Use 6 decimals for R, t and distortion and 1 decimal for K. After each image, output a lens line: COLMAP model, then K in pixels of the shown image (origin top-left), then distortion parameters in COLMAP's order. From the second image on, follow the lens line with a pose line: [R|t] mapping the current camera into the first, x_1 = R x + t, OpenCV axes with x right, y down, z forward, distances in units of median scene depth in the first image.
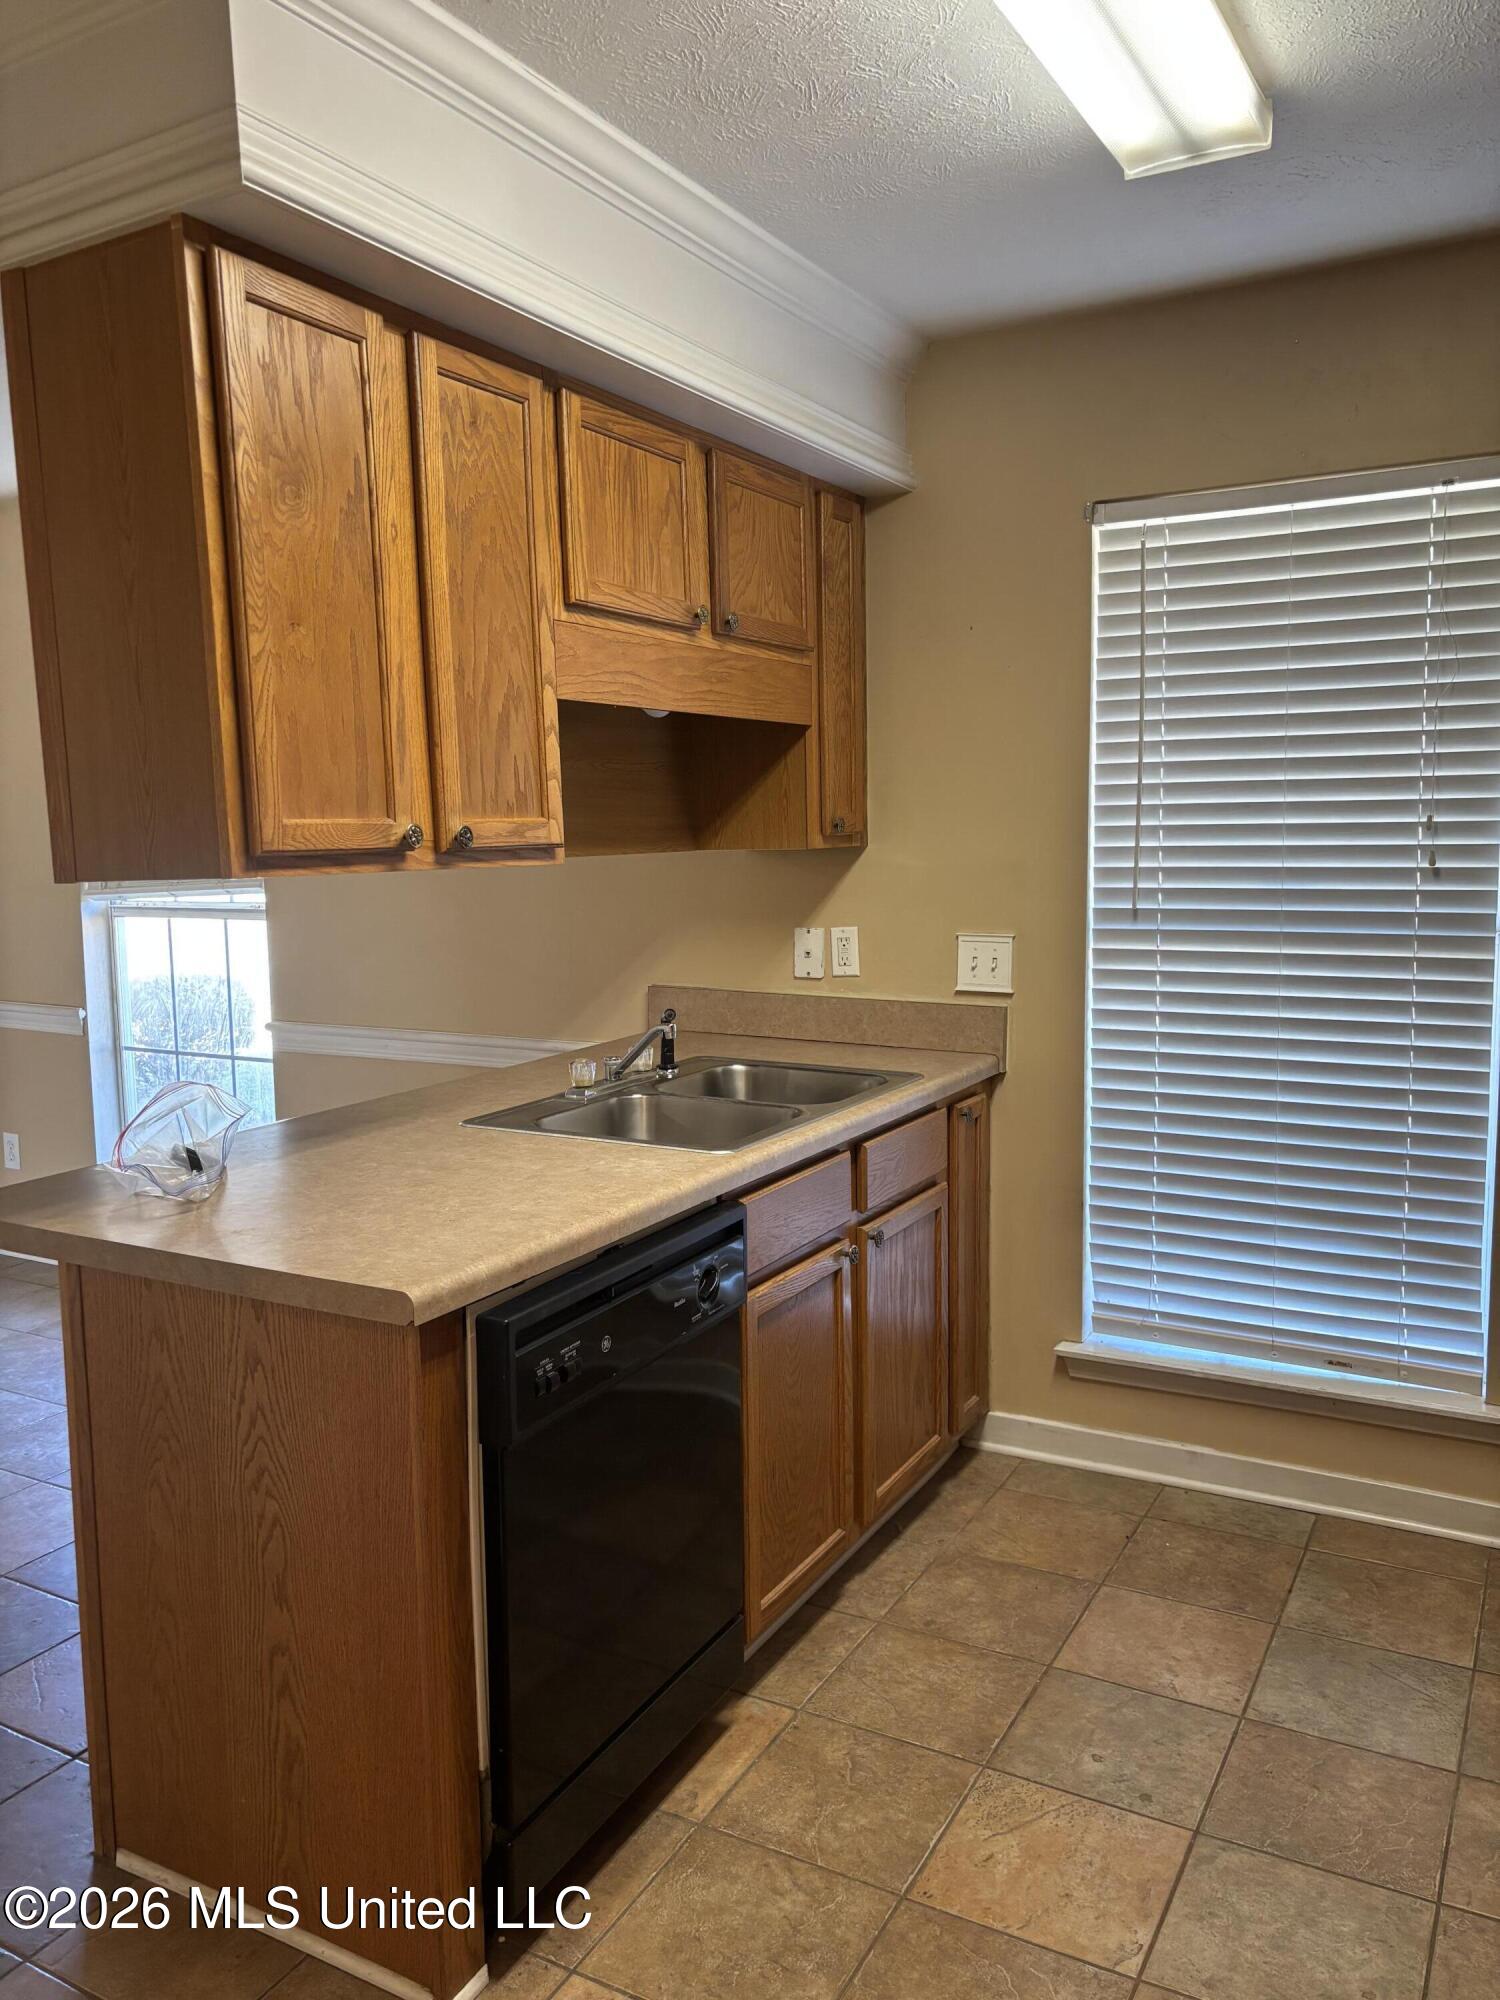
lens RADIAL K [[1514.1, 0, 749.4], [0, 1514.1, 990.8], [0, 0, 1]] dist [0.042023, -0.045716]
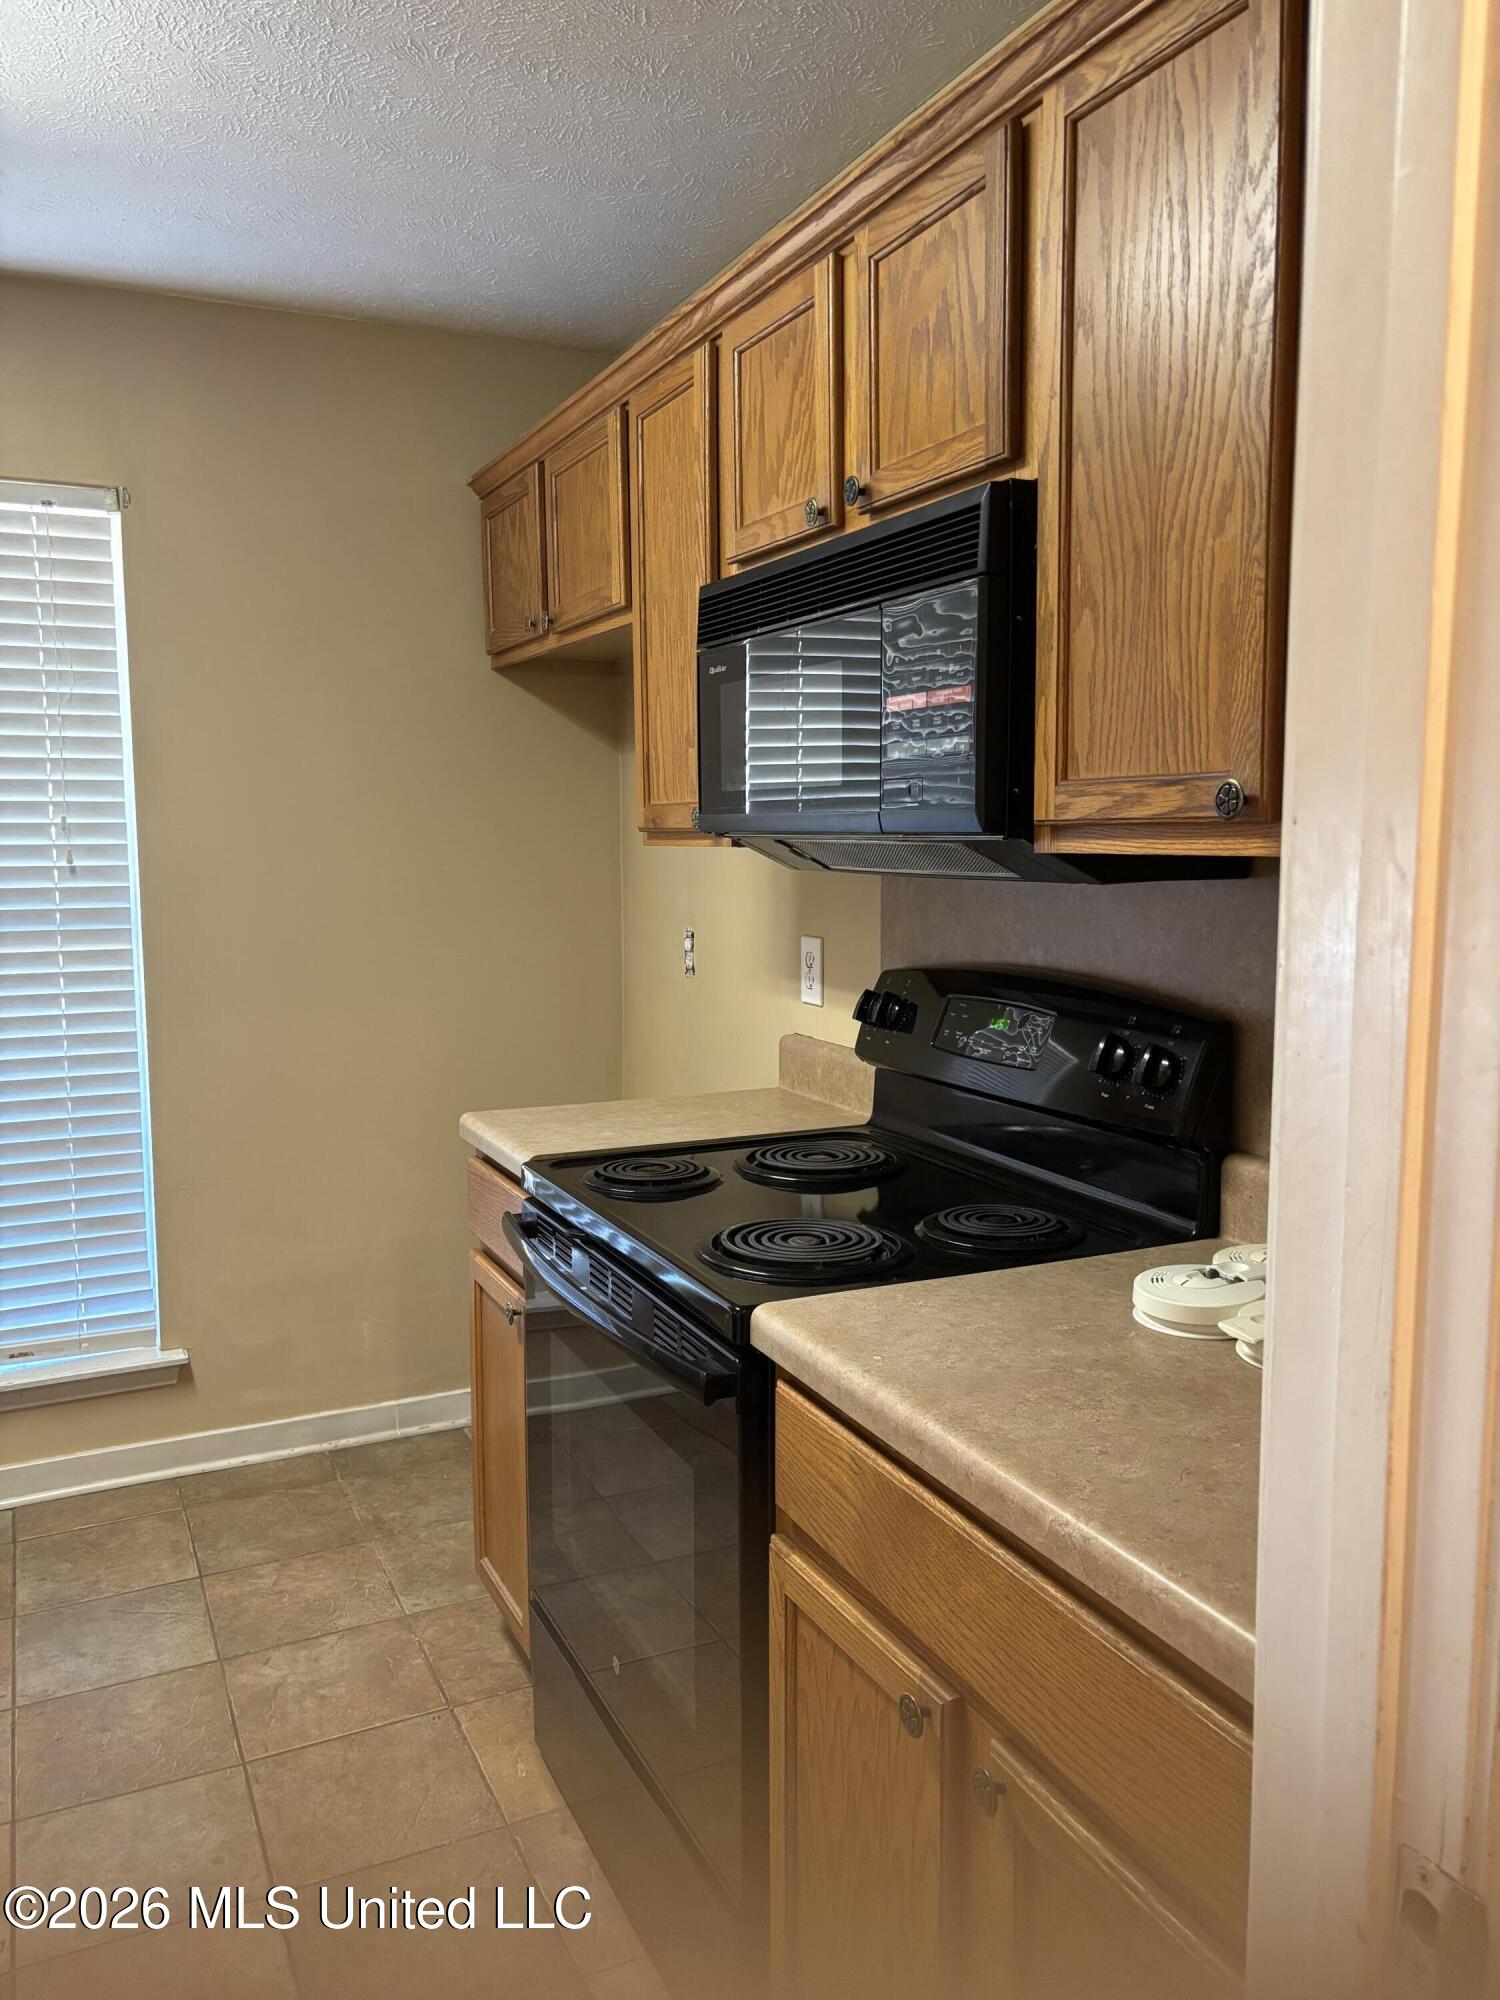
lens RADIAL K [[1514.1, 0, 763.6], [0, 1514.1, 996.8], [0, 0, 1]] dist [0.042023, -0.045716]
pose [[0.575325, -0.080813, 0.813923, -0.145715], [0.087049, 0.995505, 0.037310, 0.012564], [-0.813279, 0.049386, 0.579774, -0.006249]]
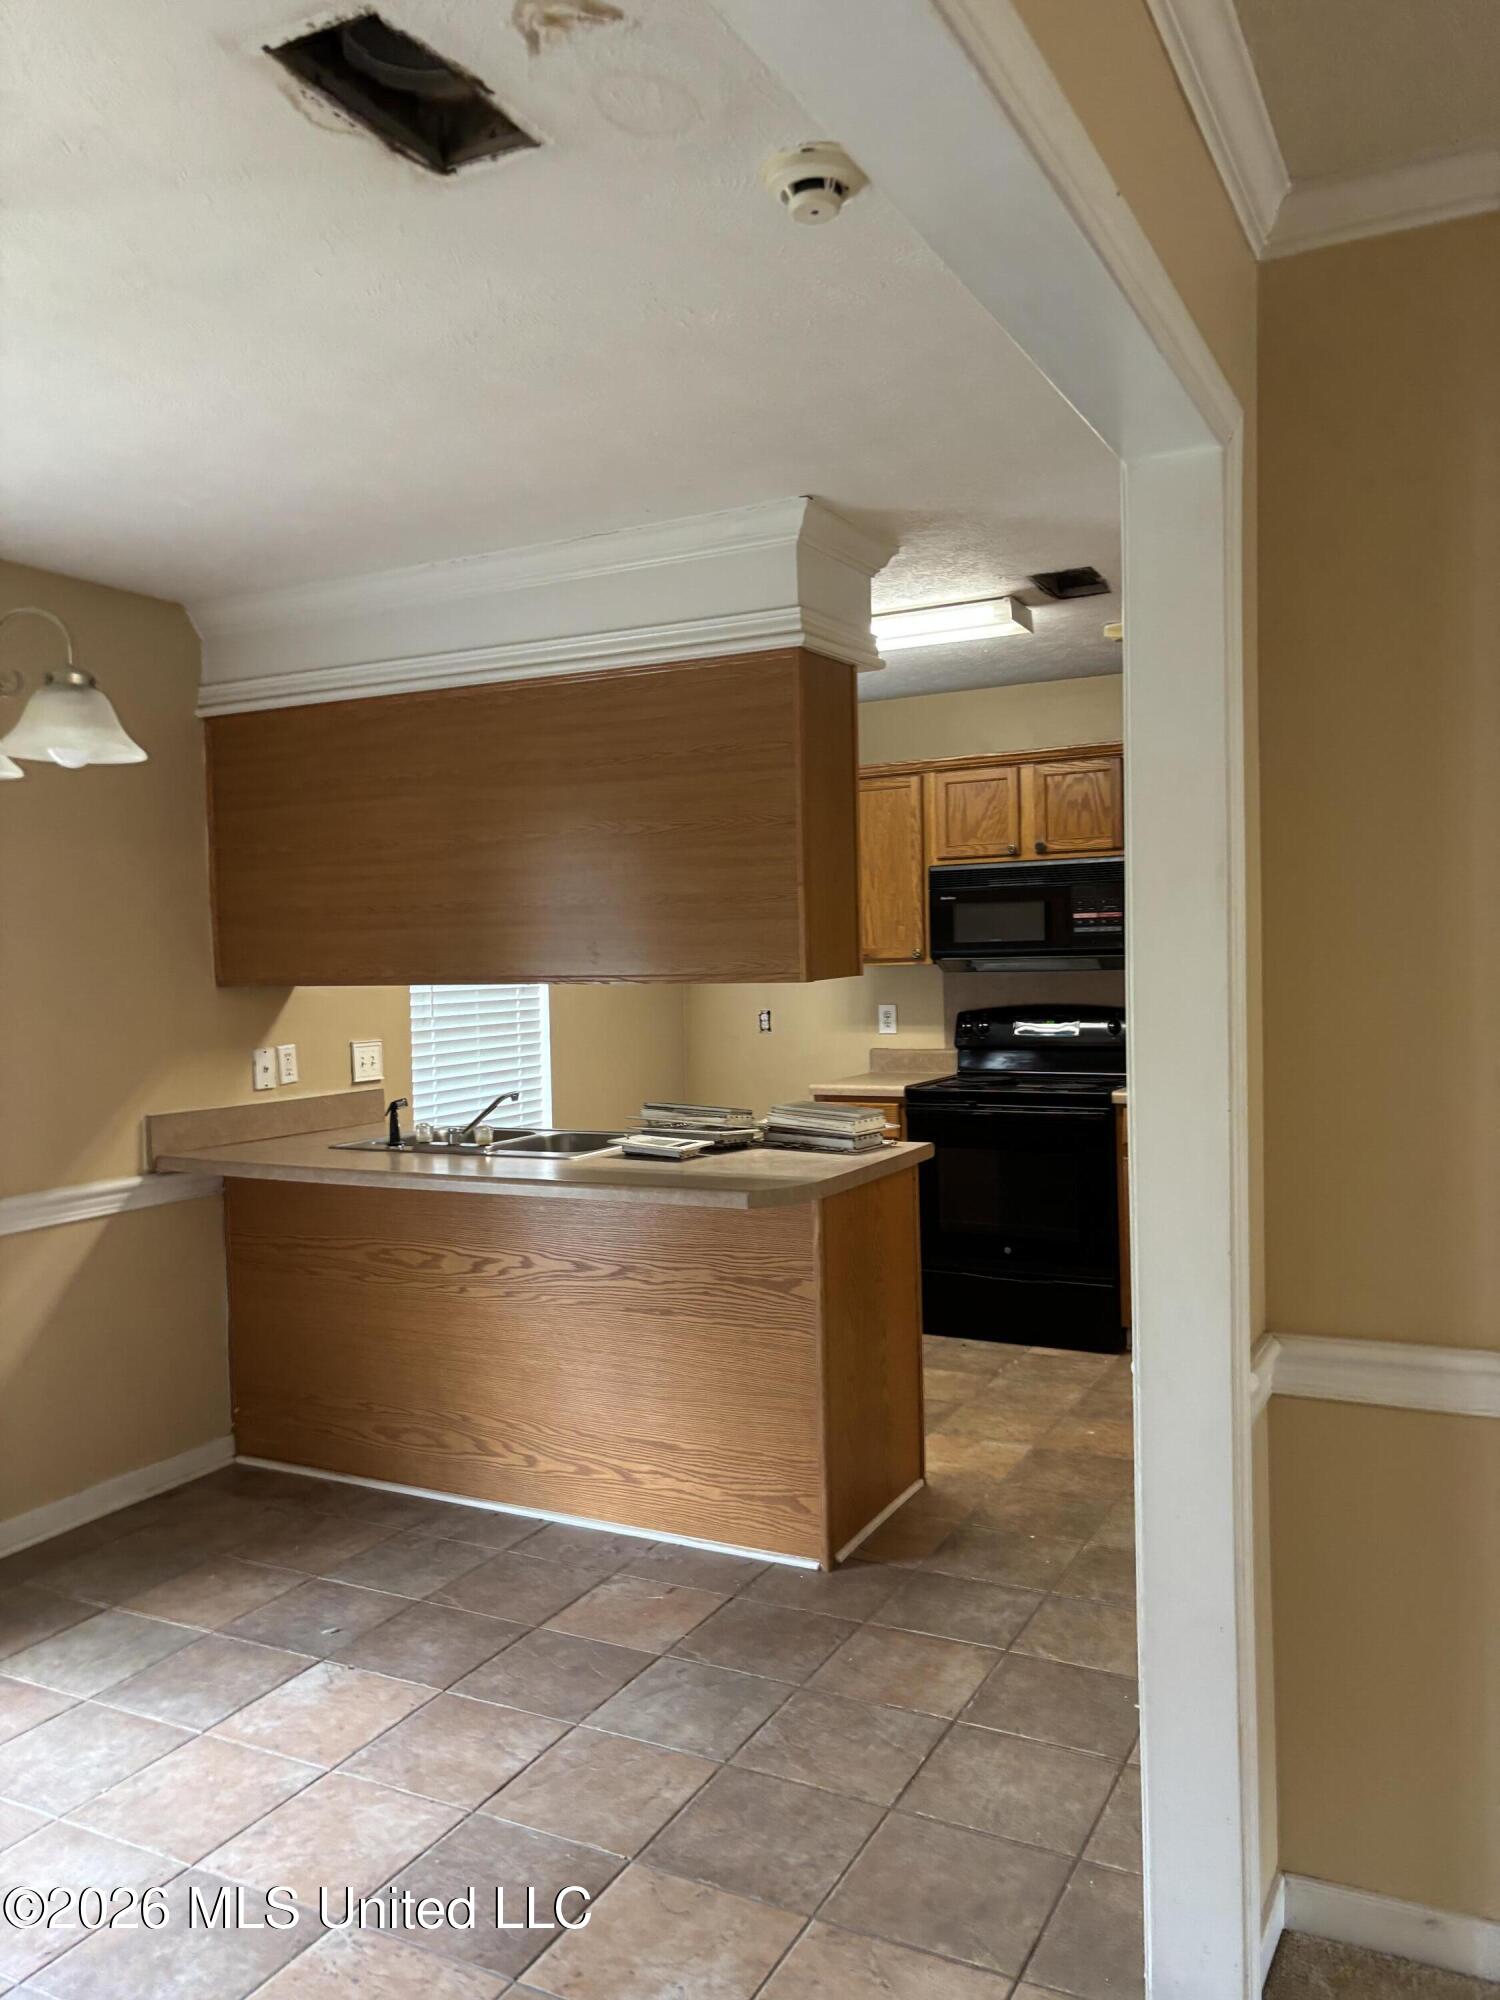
lens RADIAL K [[1514.1, 0, 713.4], [0, 1514.1, 986.7], [0, 0, 1]] dist [0.042023, -0.045716]
pose [[-0.014925, -0.007650, 0.999859, -1.515502], [0.136125, 0.990645, 0.009611, -0.066447], [-0.990579, 0.136249, -0.013744, 0.776436]]
